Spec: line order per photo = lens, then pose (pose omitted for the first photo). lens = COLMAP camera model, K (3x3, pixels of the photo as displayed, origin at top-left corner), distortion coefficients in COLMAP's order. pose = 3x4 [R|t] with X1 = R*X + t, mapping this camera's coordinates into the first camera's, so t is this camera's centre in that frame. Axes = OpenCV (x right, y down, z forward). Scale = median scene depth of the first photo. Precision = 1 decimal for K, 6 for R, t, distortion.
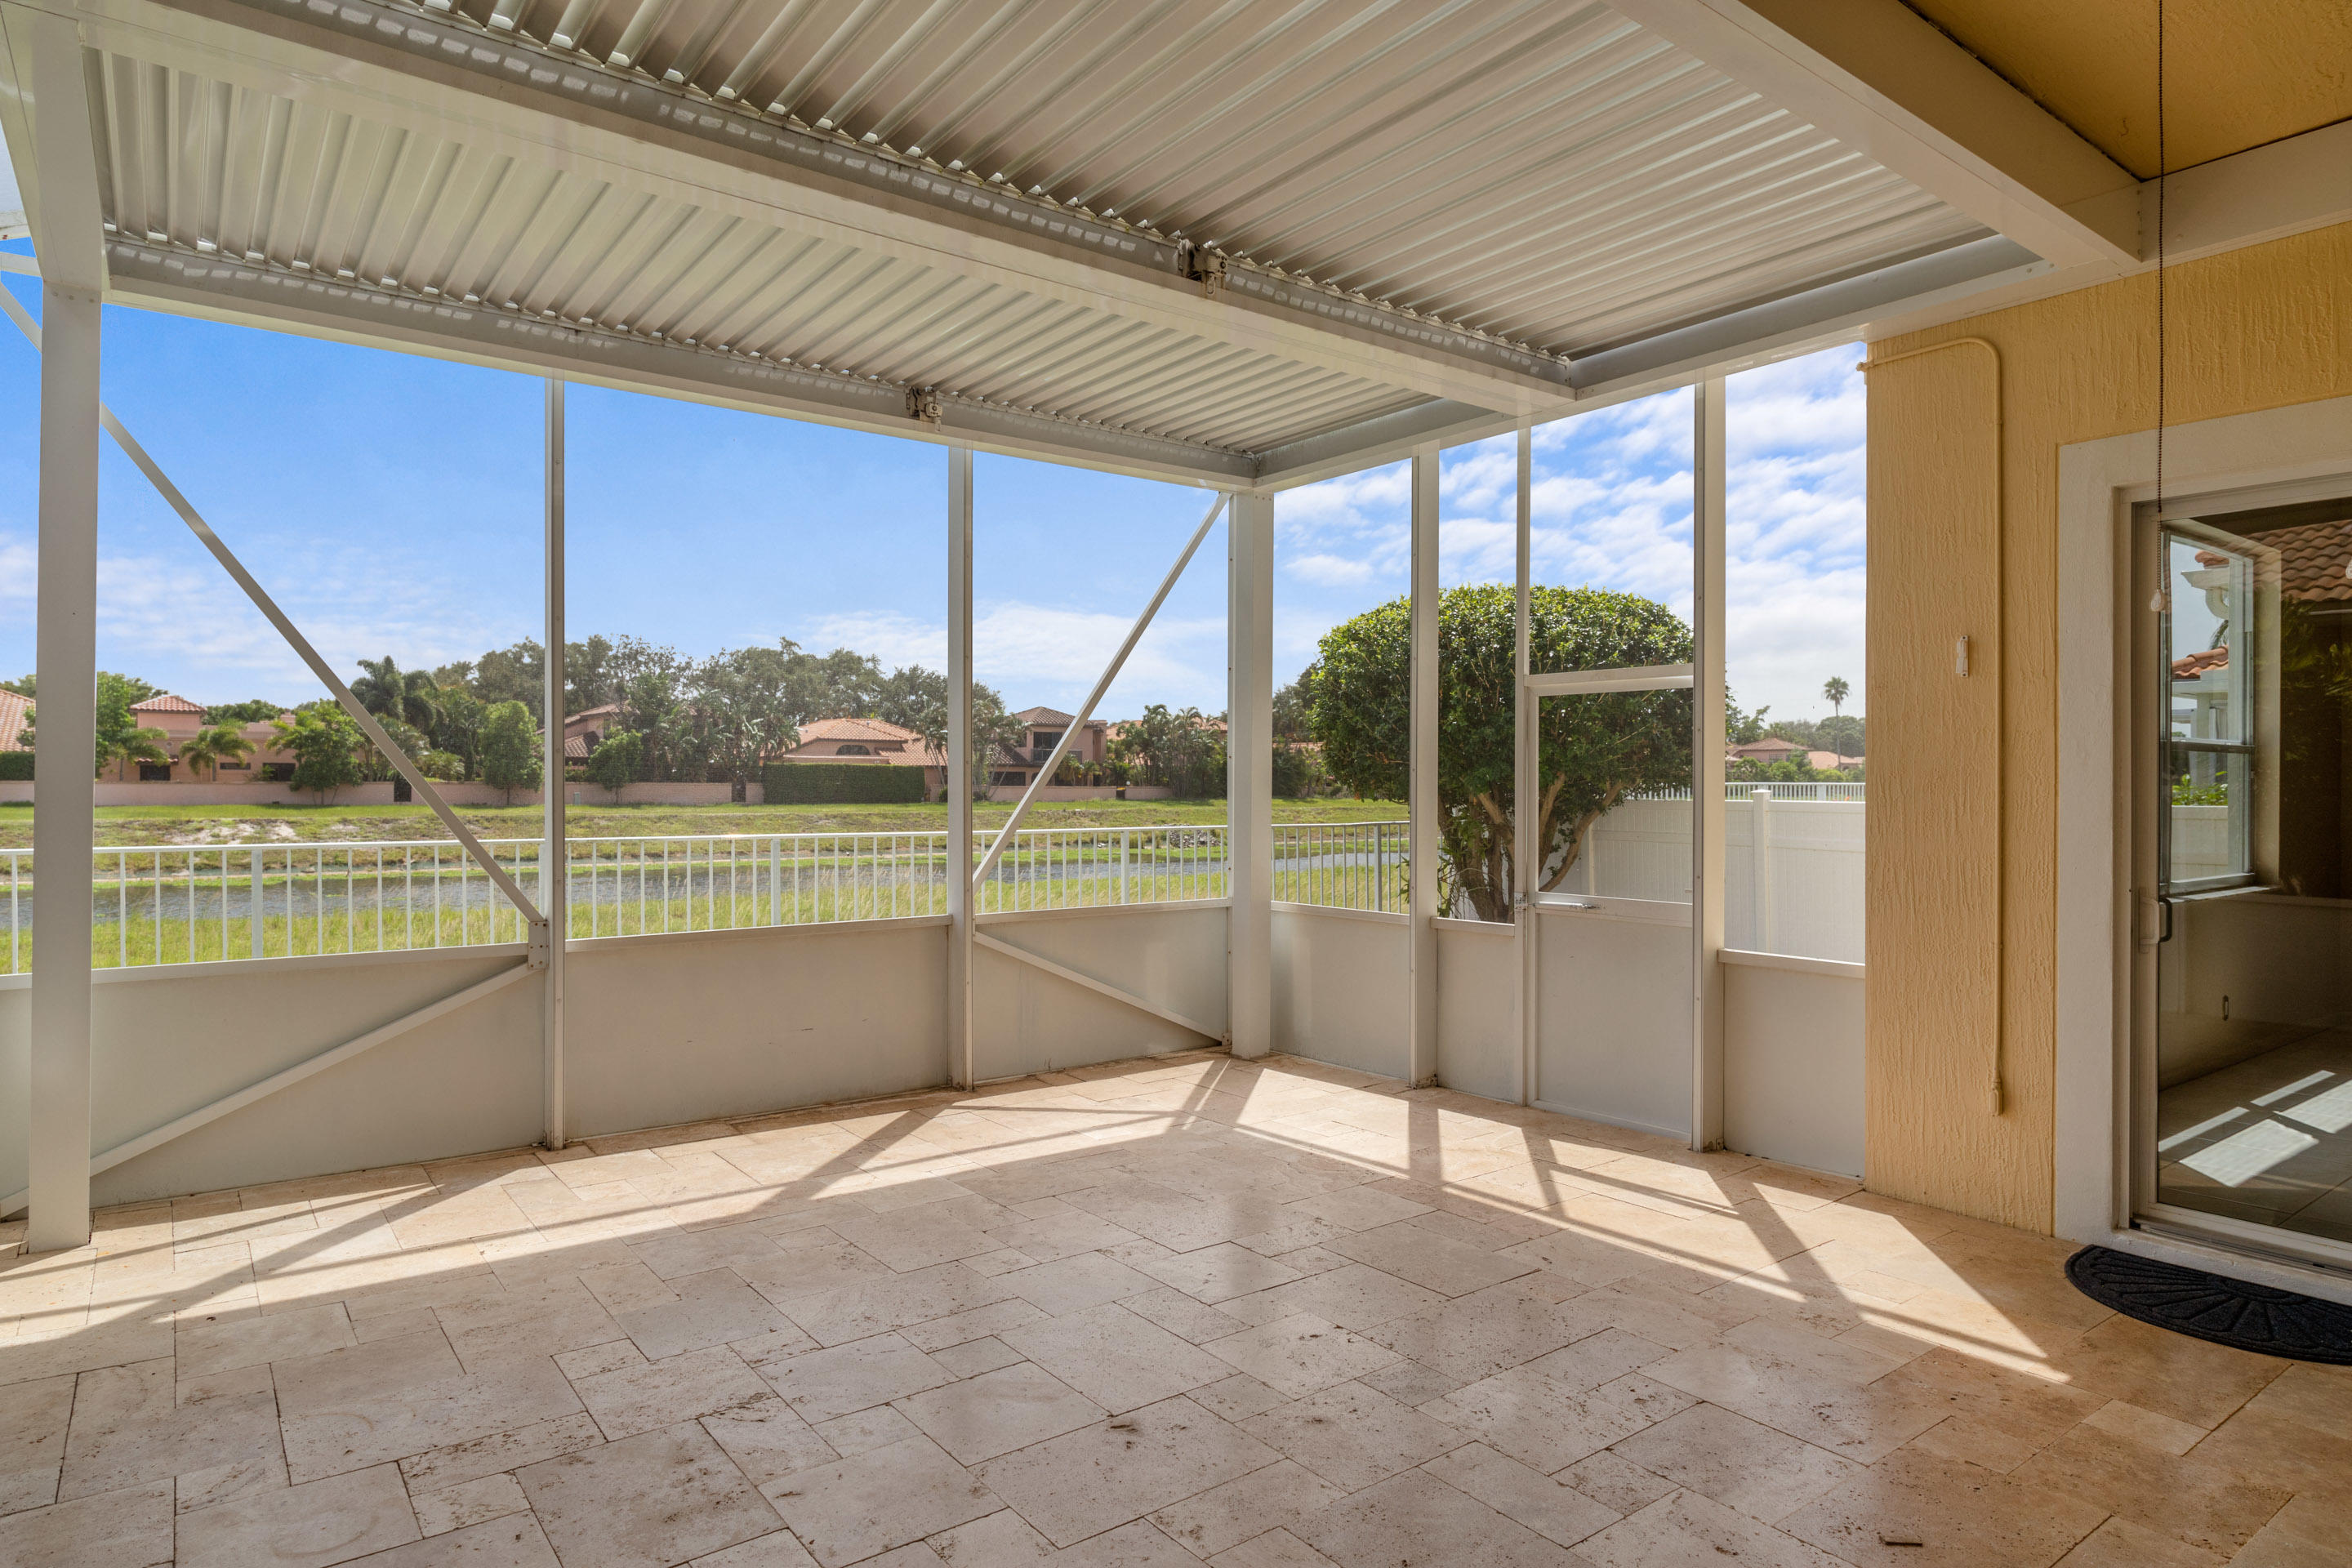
lens RADIAL K [[1355.9, 0, 1172.0], [0, 1355.9, 783.0], [0, 0, 1]] dist [-0.013363, -0.005709]
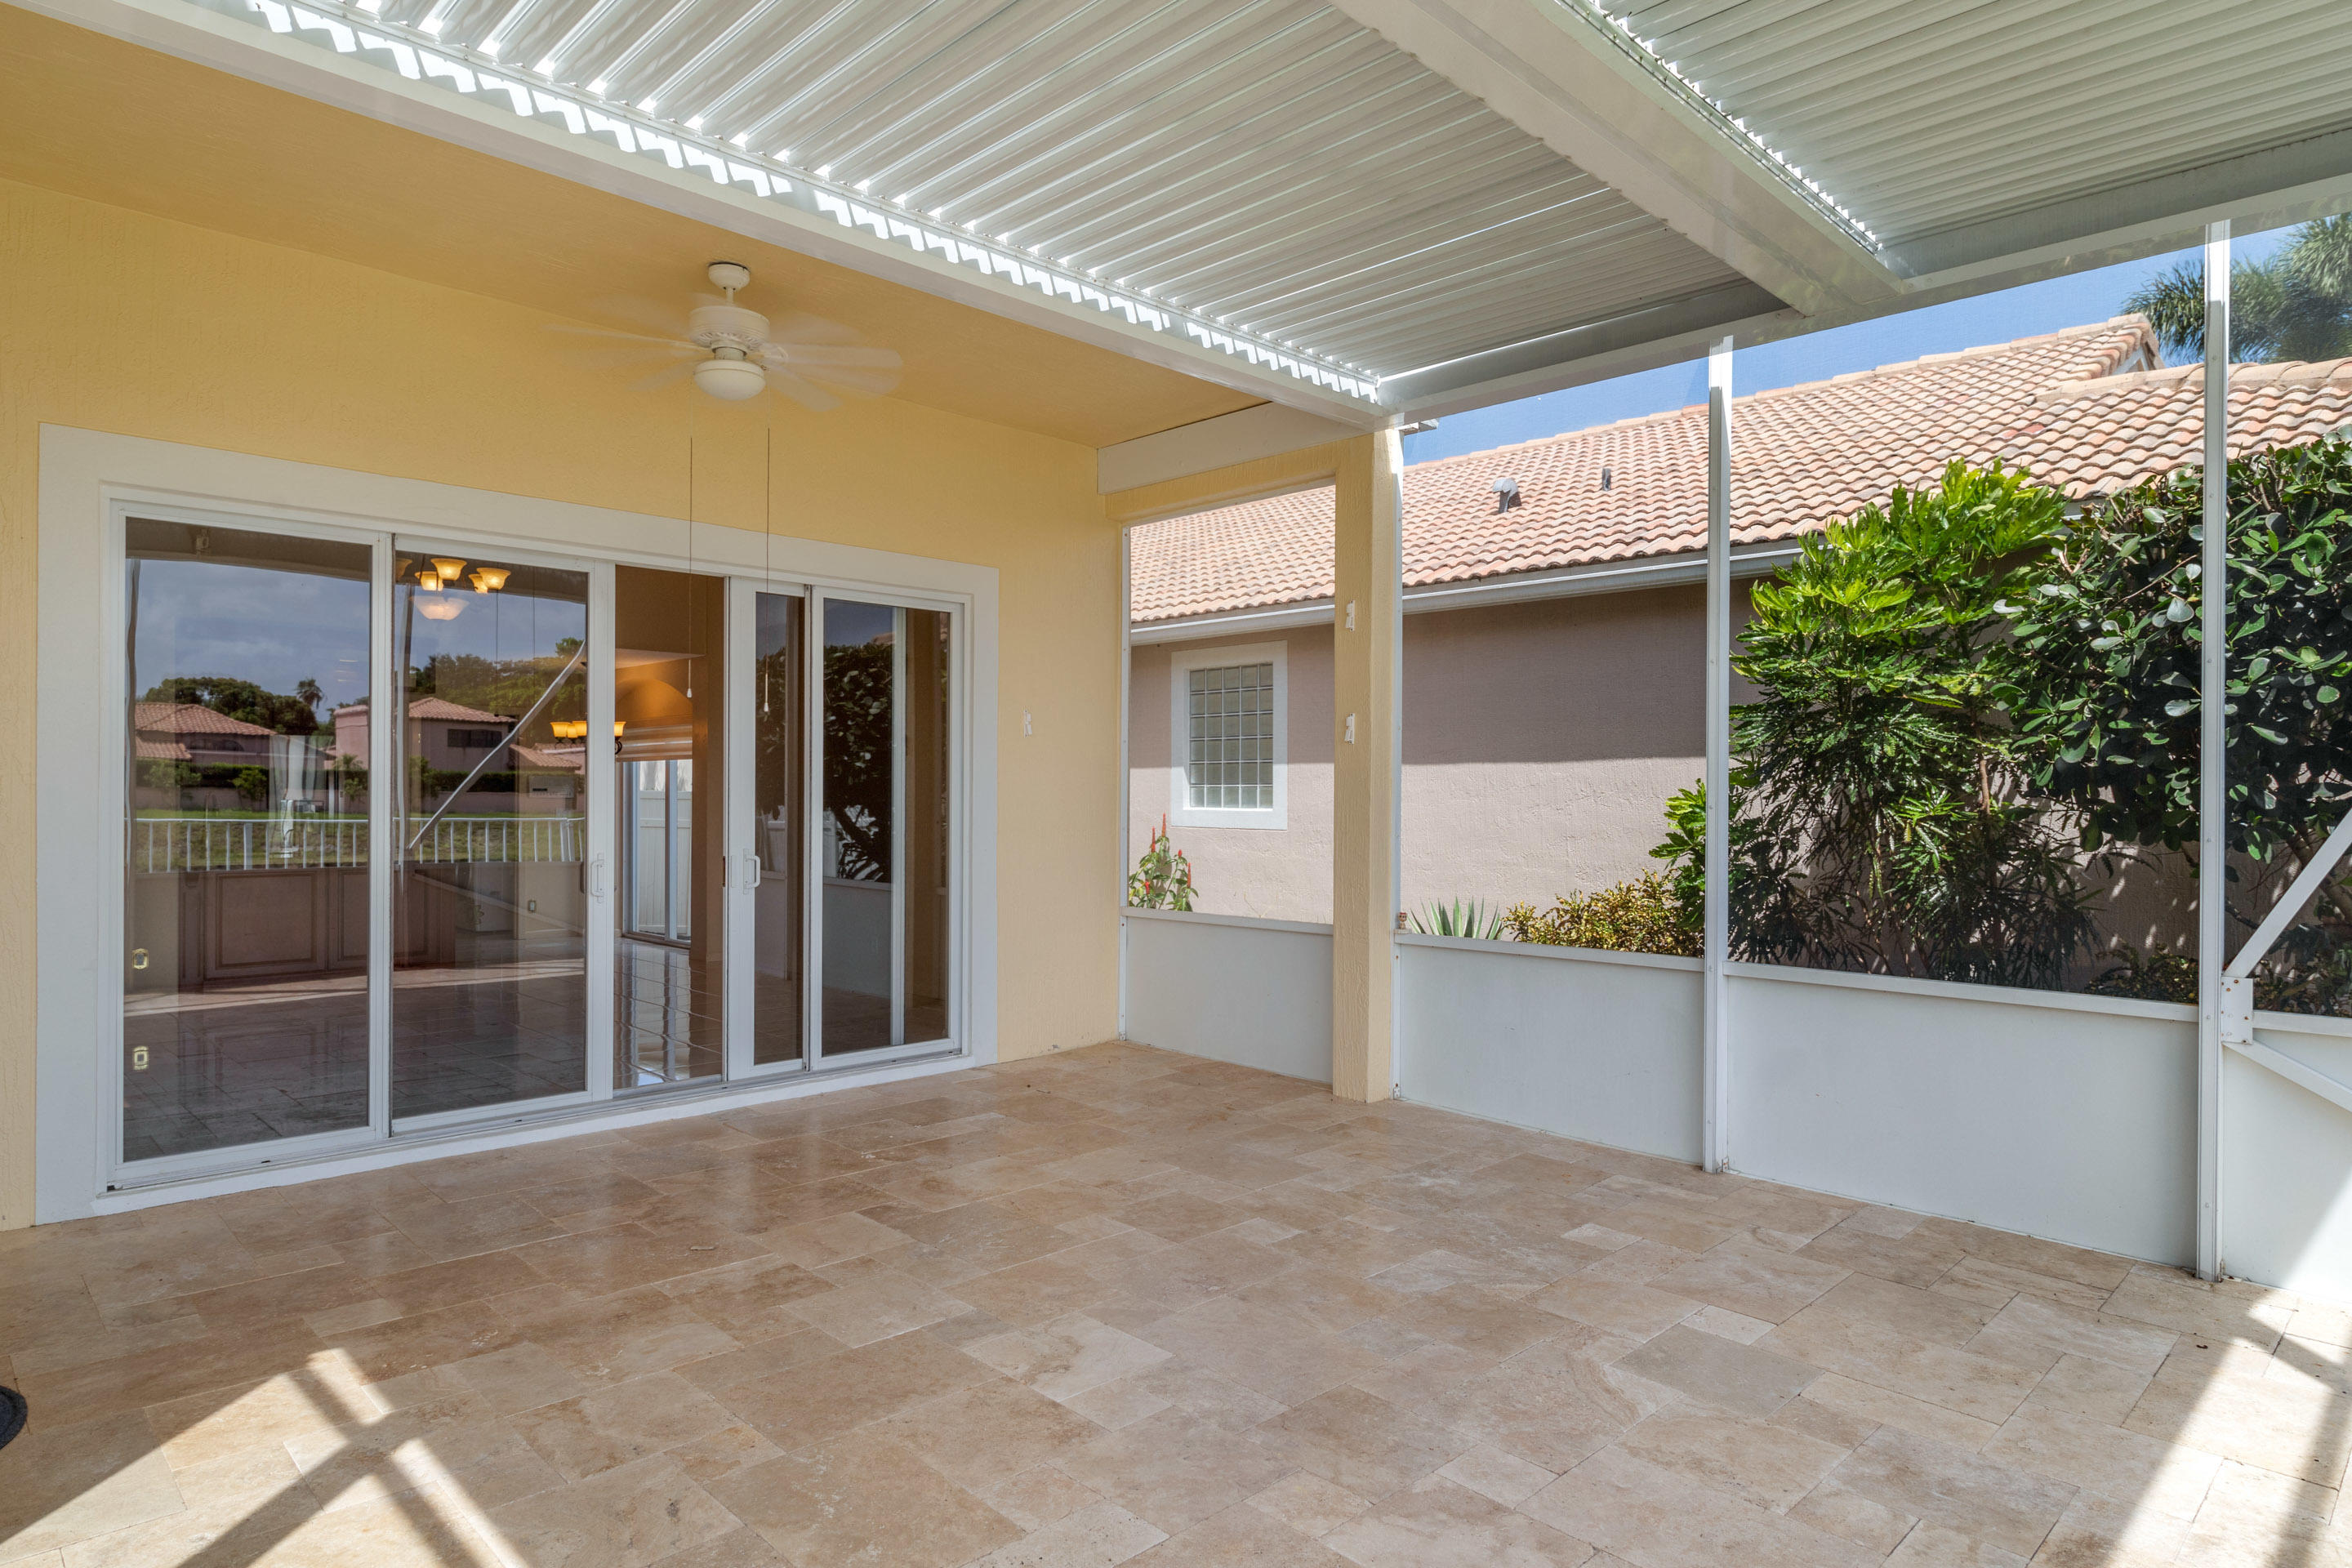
lens RADIAL K [[1355.9, 0, 1175.3], [0, 1355.9, 789.3], [0, 0, 1]] dist [-0.013363, -0.005709]
pose [[-0.990292, -0.007622, -0.138791, 0.143139], [-0.007680, 0.999971, -0.000121, 0.008181], [0.138788, 0.000946, -0.990322, 1.814357]]
